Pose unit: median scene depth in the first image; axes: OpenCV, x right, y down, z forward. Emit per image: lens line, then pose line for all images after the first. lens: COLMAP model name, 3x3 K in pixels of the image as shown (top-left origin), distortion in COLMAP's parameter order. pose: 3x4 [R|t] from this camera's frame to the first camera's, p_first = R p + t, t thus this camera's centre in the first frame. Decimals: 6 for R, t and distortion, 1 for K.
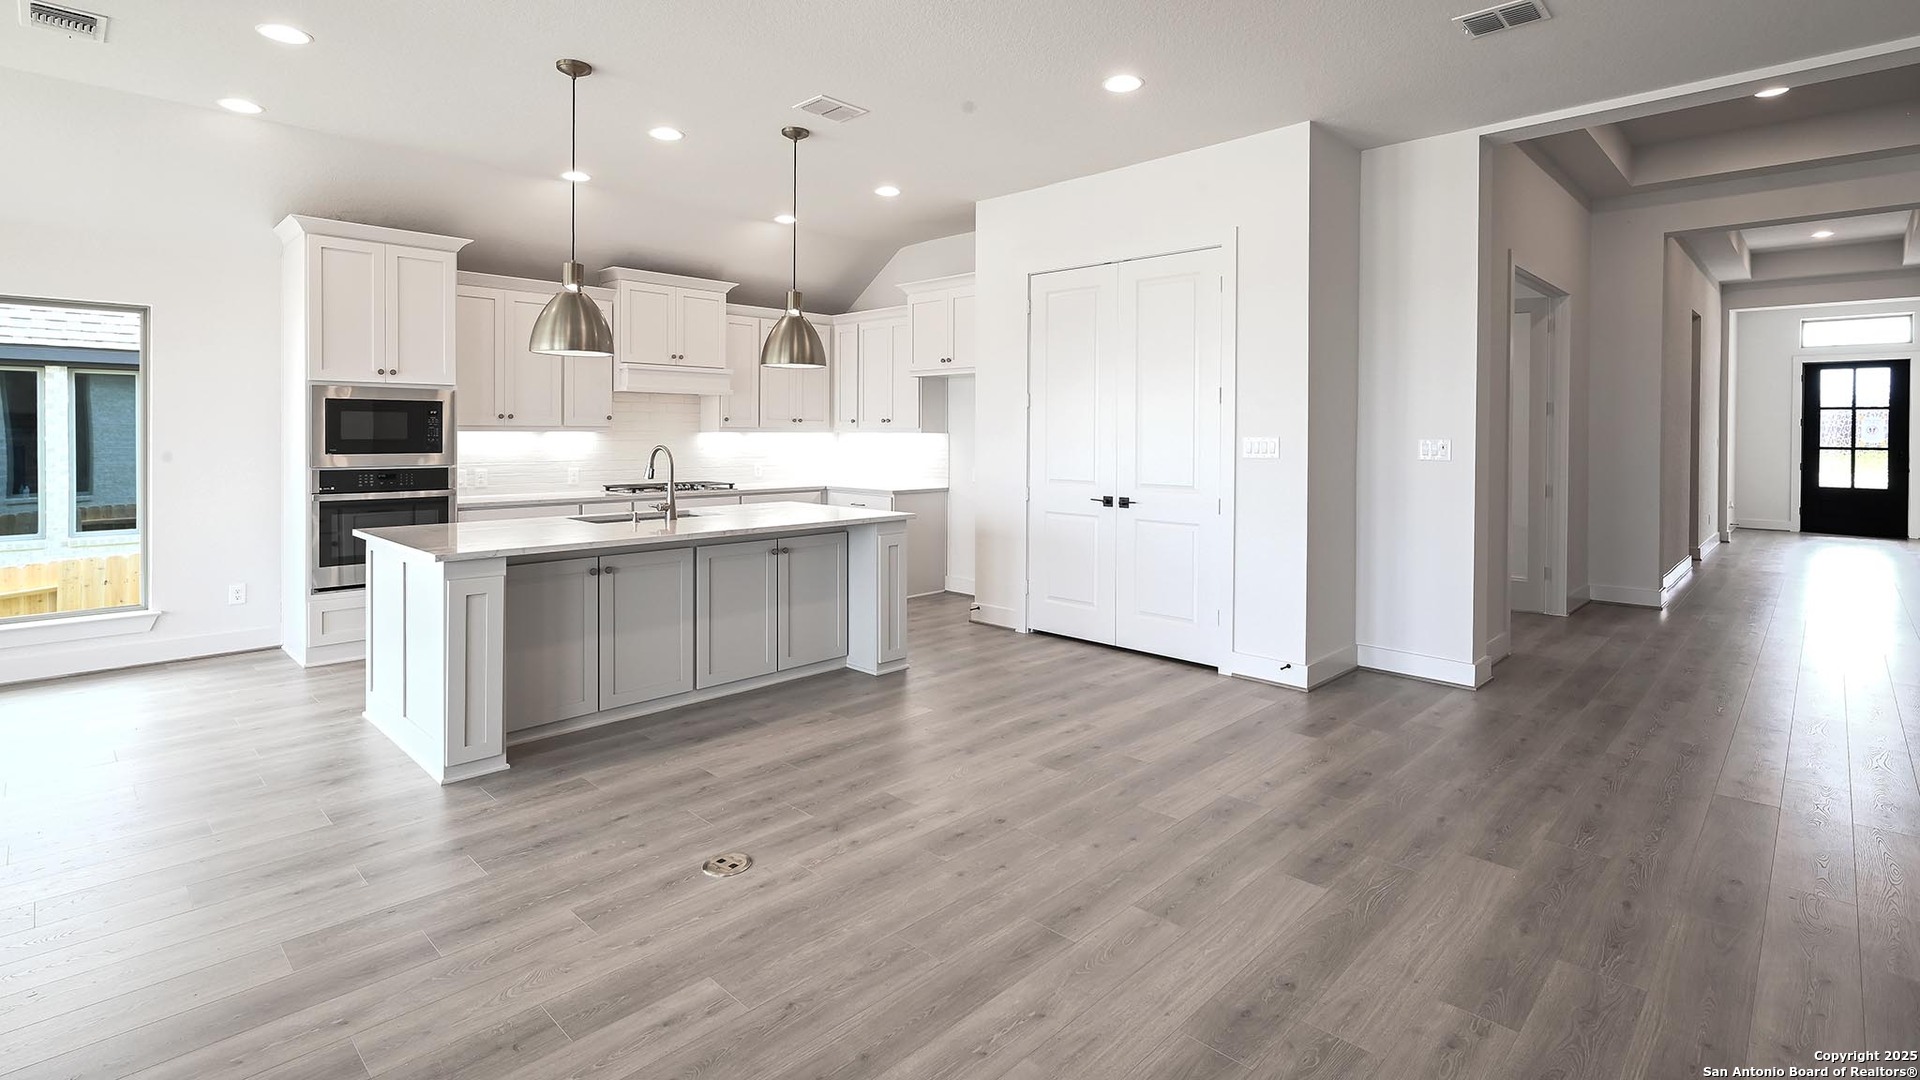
lens RADIAL K [[891.6, 0, 963.2], [0, 891.6, 520.0], [0, 0, 1]] dist [0.001421, 0.000182]
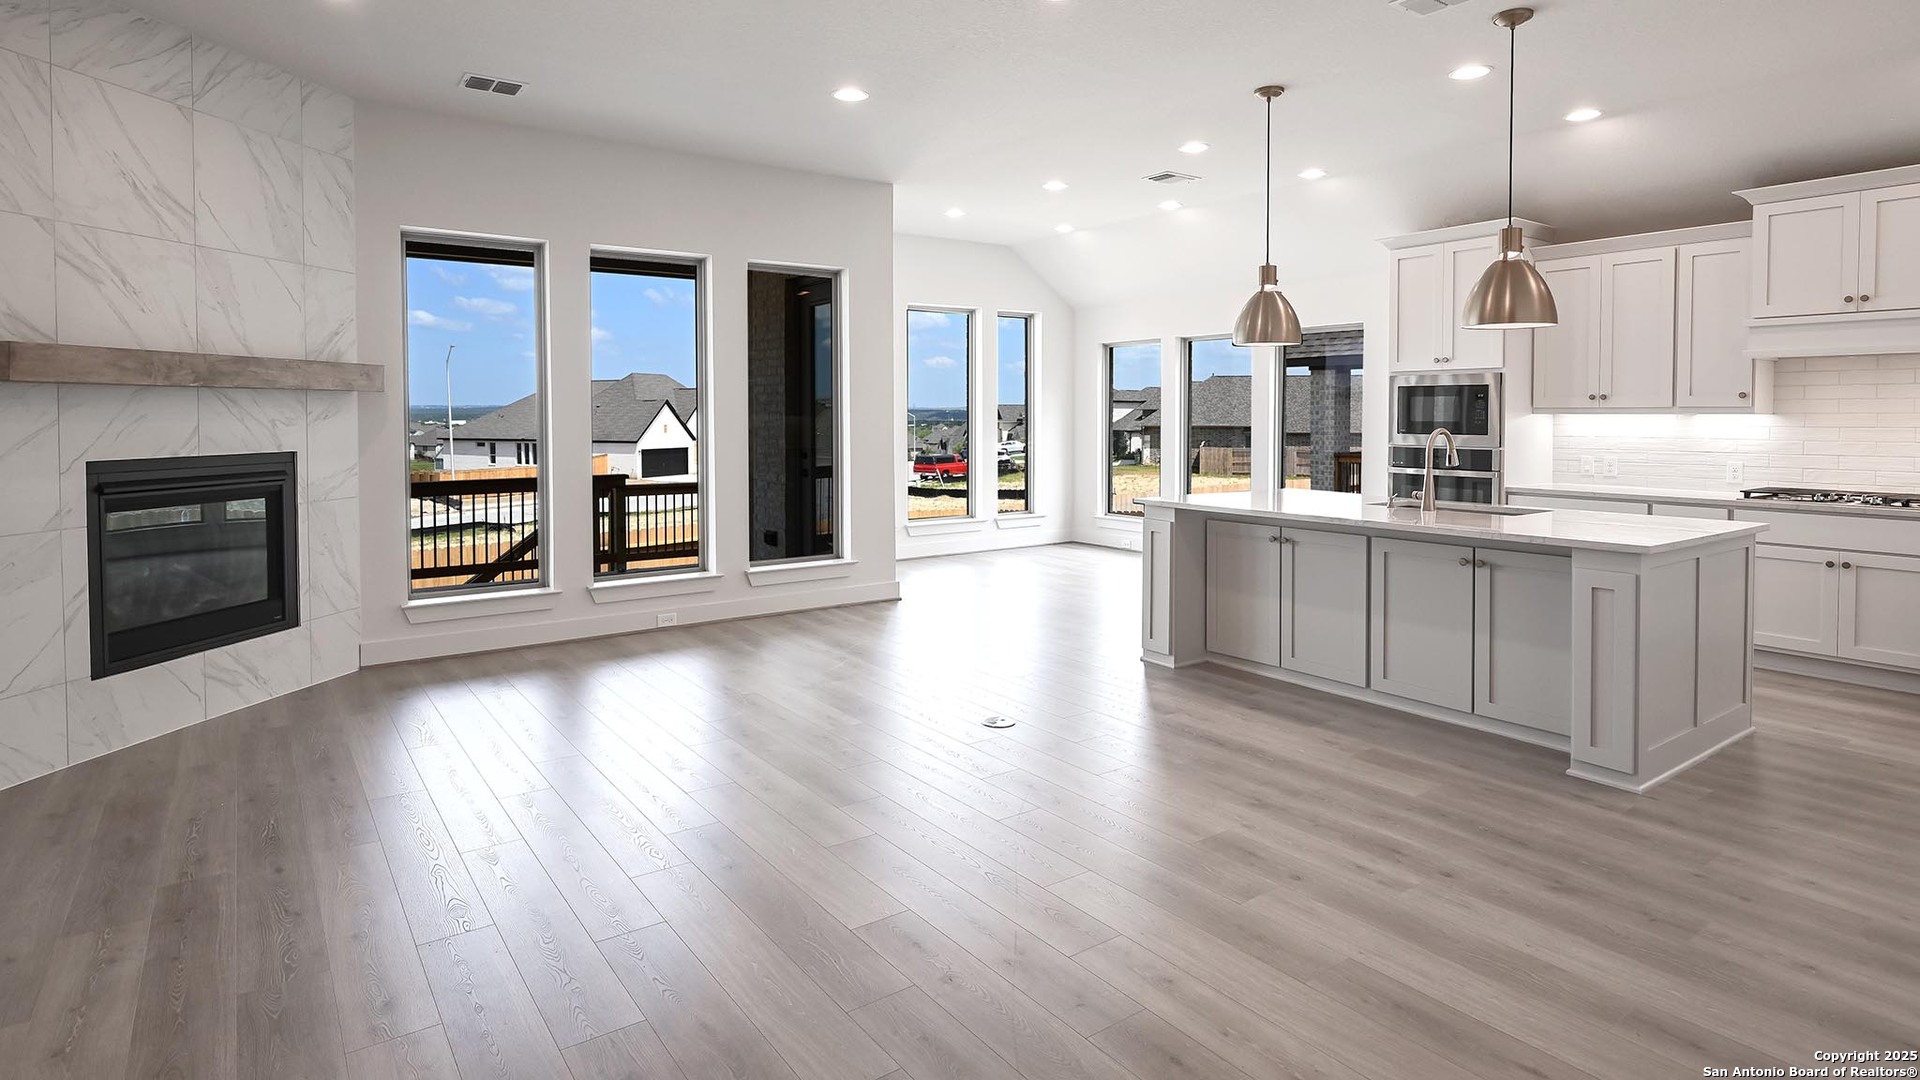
lens RADIAL K [[989.9, 0, 962.1], [0, 989.9, 554.1], [0, 0, 1]] dist [-0.003084, -0.000365]
pose [[-0.171833, 0.134260, -0.975934, 0.687699], [-0.097178, 0.983527, 0.152415, -0.059046], [0.980321, 0.121030, -0.155955, 0.643697]]
